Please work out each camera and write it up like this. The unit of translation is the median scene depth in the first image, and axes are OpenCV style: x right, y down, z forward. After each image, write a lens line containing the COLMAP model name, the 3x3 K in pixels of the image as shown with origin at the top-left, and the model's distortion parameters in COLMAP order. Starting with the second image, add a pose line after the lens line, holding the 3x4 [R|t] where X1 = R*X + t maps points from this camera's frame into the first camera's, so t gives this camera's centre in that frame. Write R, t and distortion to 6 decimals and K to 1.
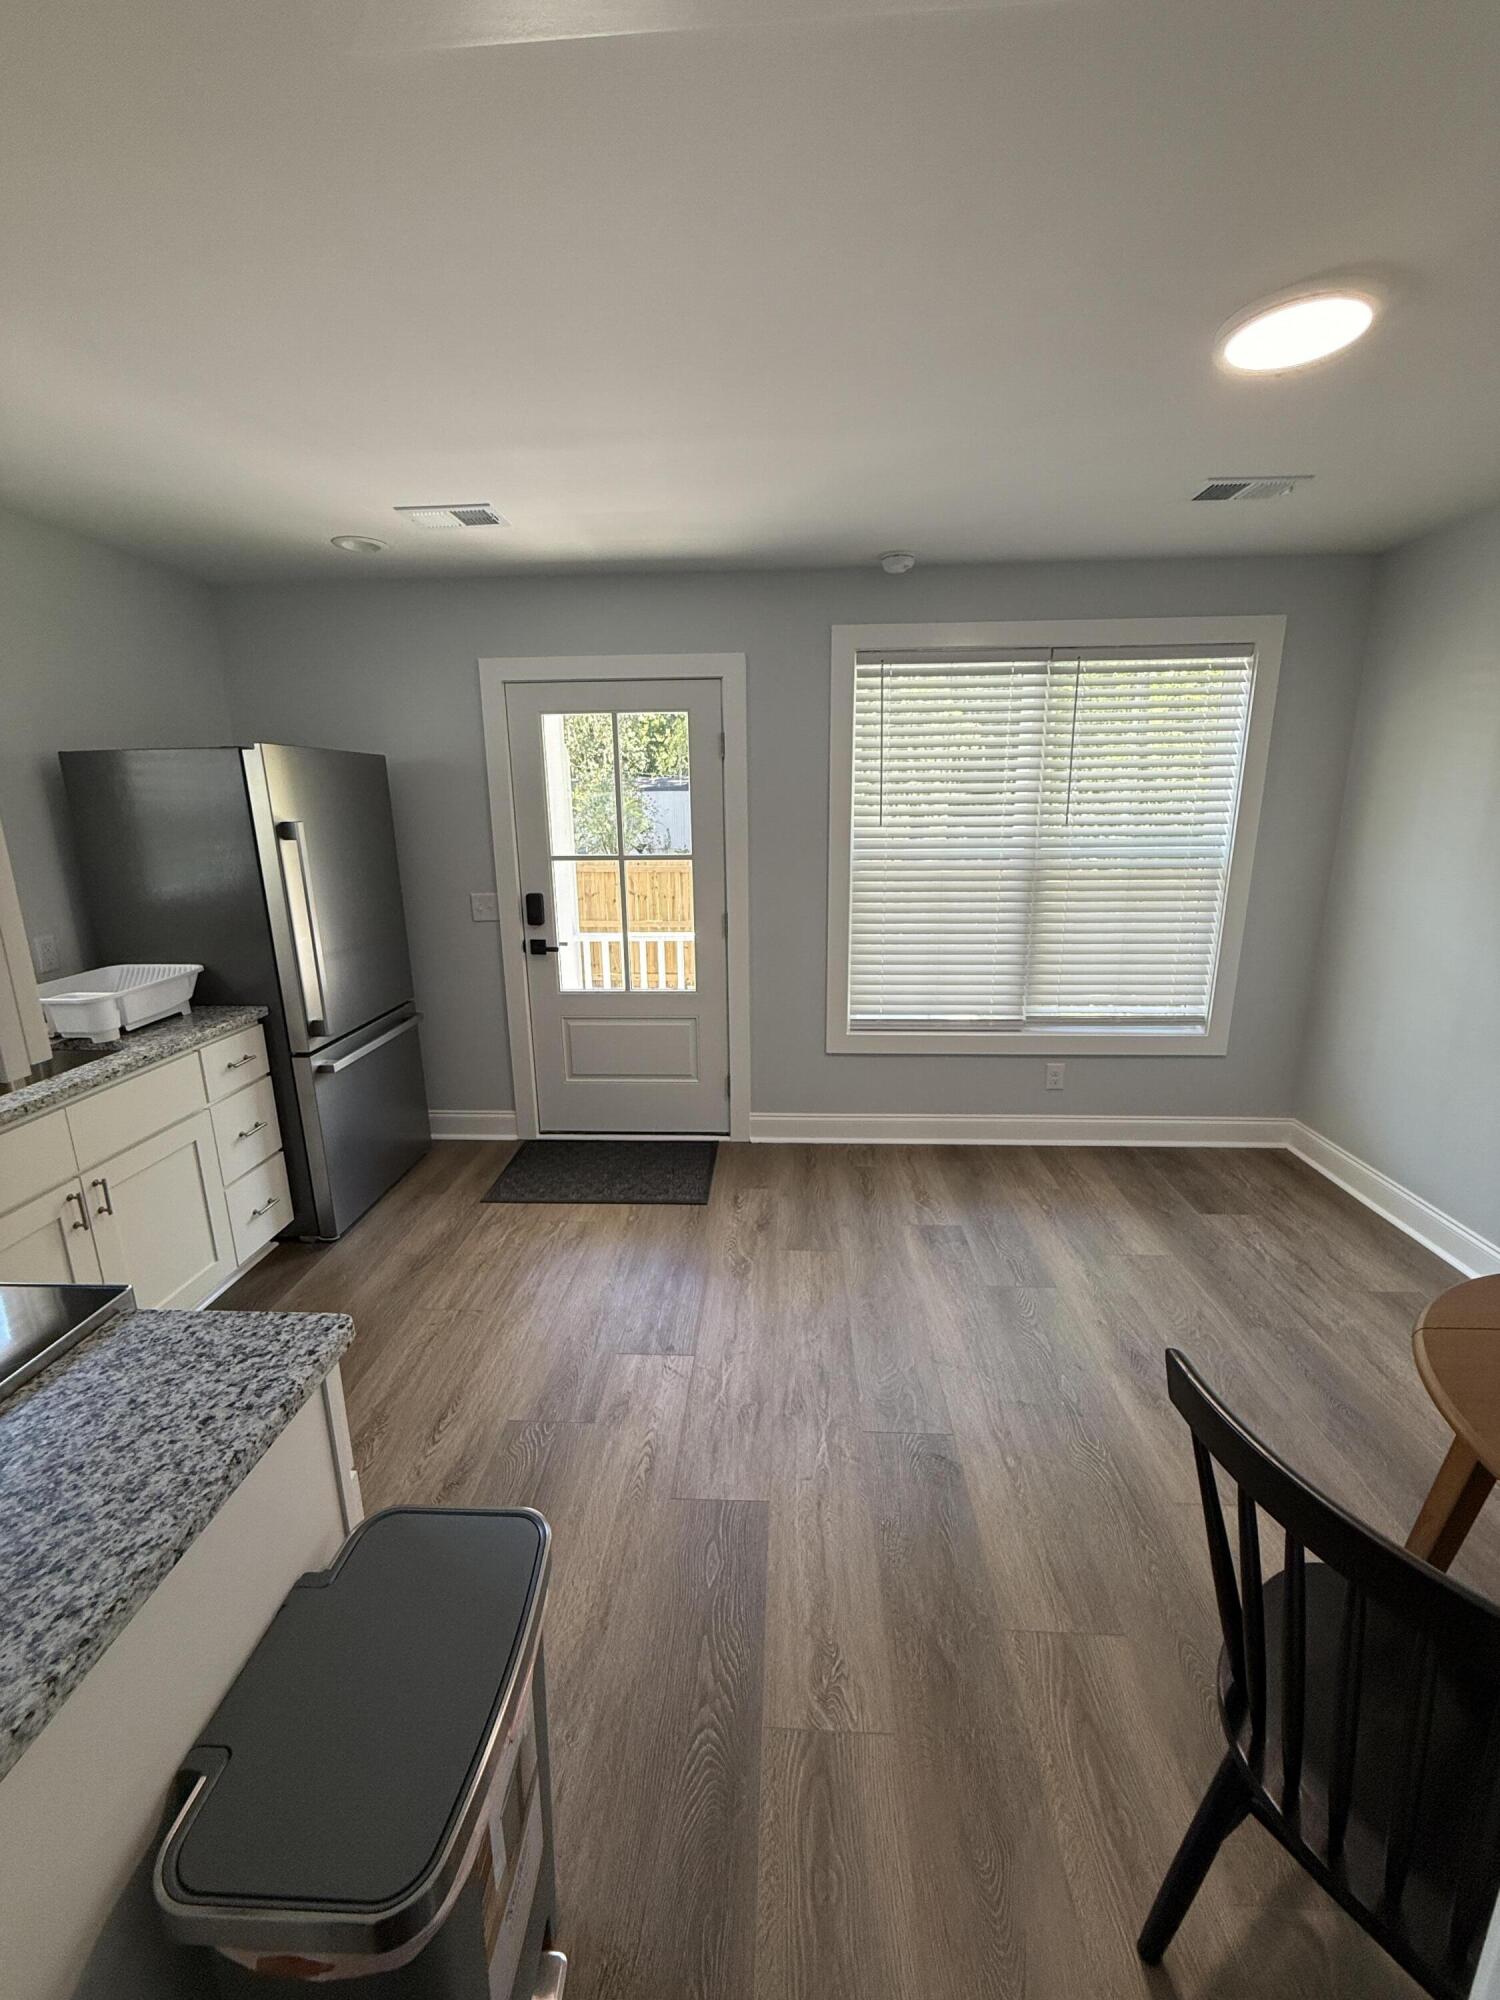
lens RADIAL K [[799.1, 0, 748.1], [0, 799.1, 995.6], [0, 0, 1]] dist [-0.000059, -0.000136]
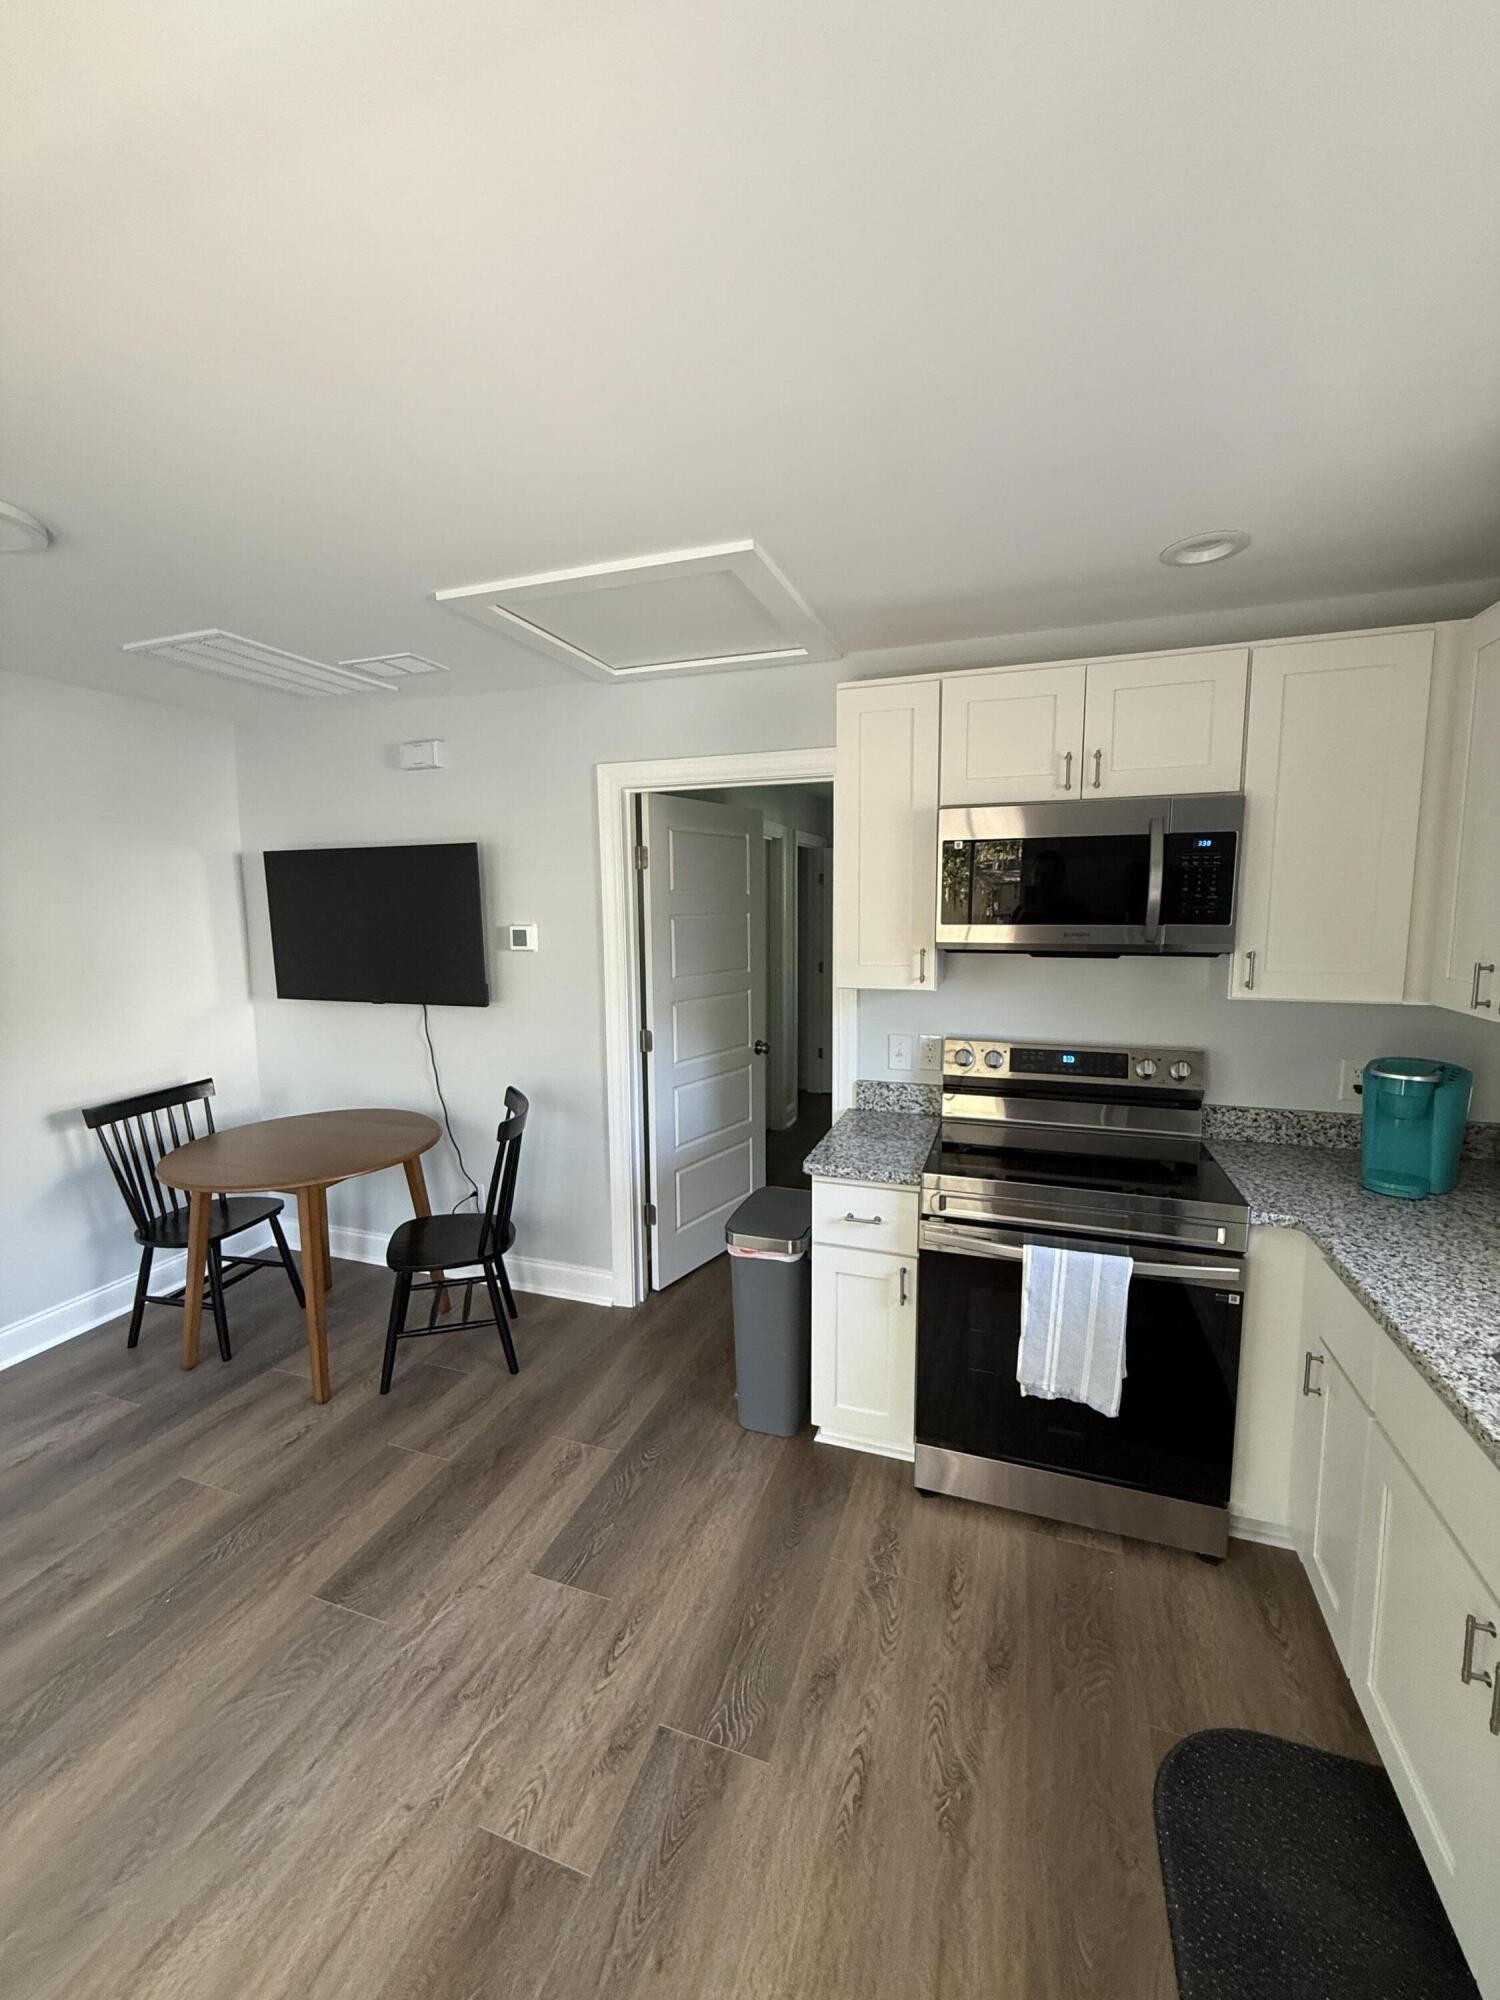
lens RADIAL K [[799.1, 0, 748.1], [0, 799.1, 995.6], [0, 0, 1]] dist [-0.000059, -0.000136]
pose [[-0.959784, -0.011956, 0.280486, -0.372991], [0.086805, 0.937496, 0.336996, -0.291604], [-0.266983, 0.347791, -0.898756, 1.102271]]
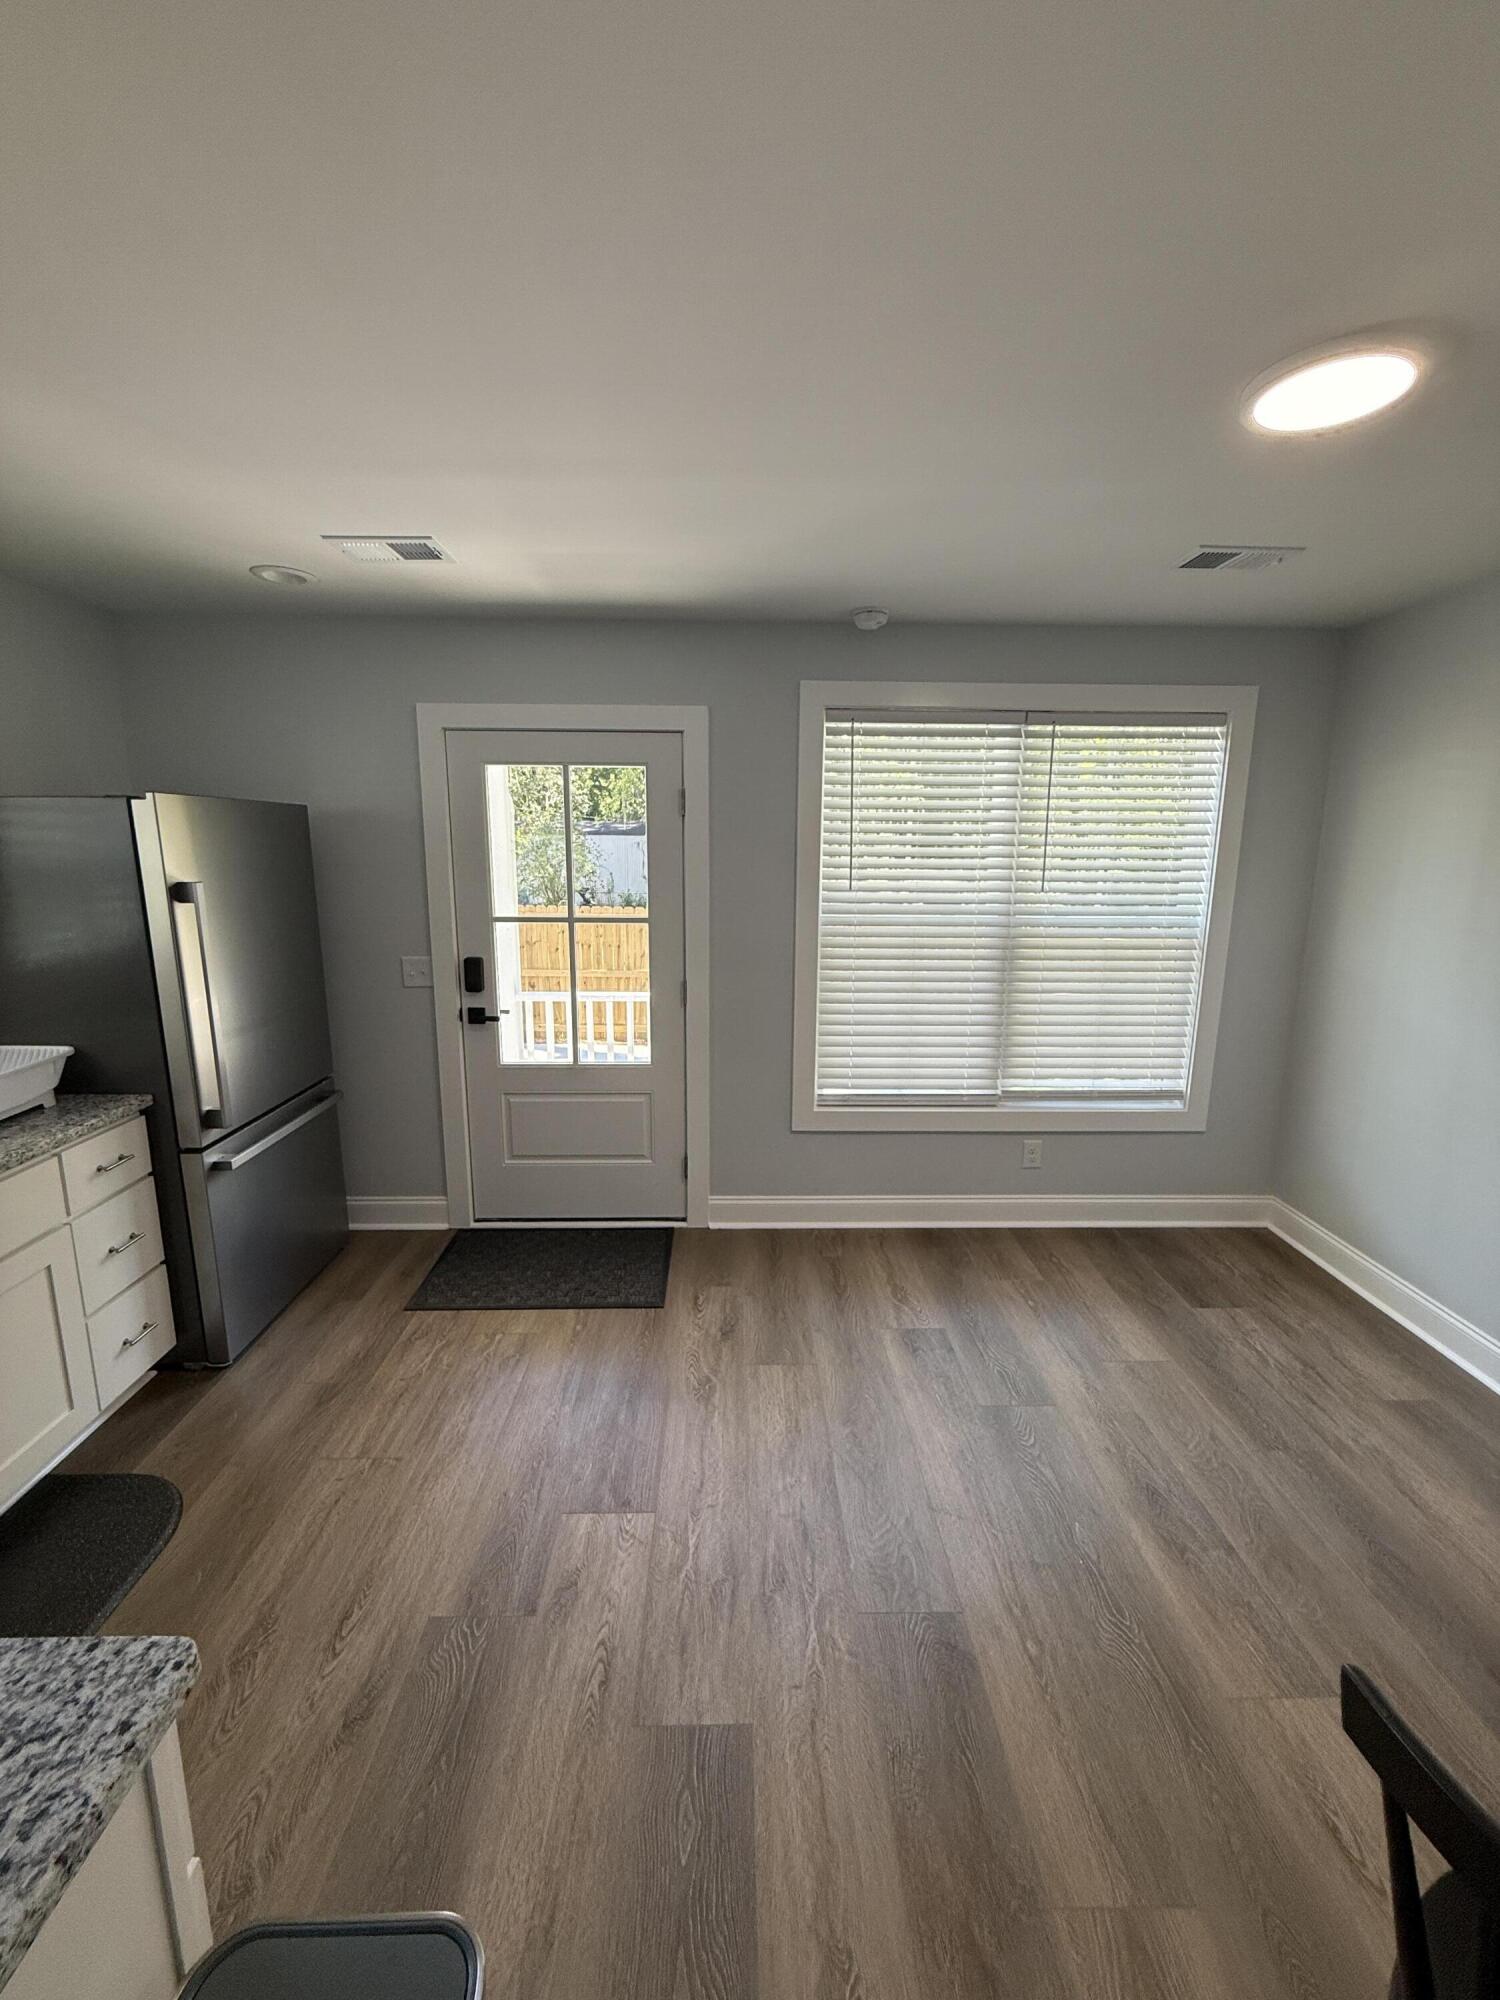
lens RADIAL K [[799.1, 0, 748.1], [0, 799.1, 995.6], [0, 0, 1]] dist [-0.000059, -0.000136]
pose [[0.997334, 0.005310, 0.072780, -0.028777], [-0.001430, 0.998579, -0.053264, -0.048315], [-0.072960, 0.053018, 0.995925, 0.097726]]
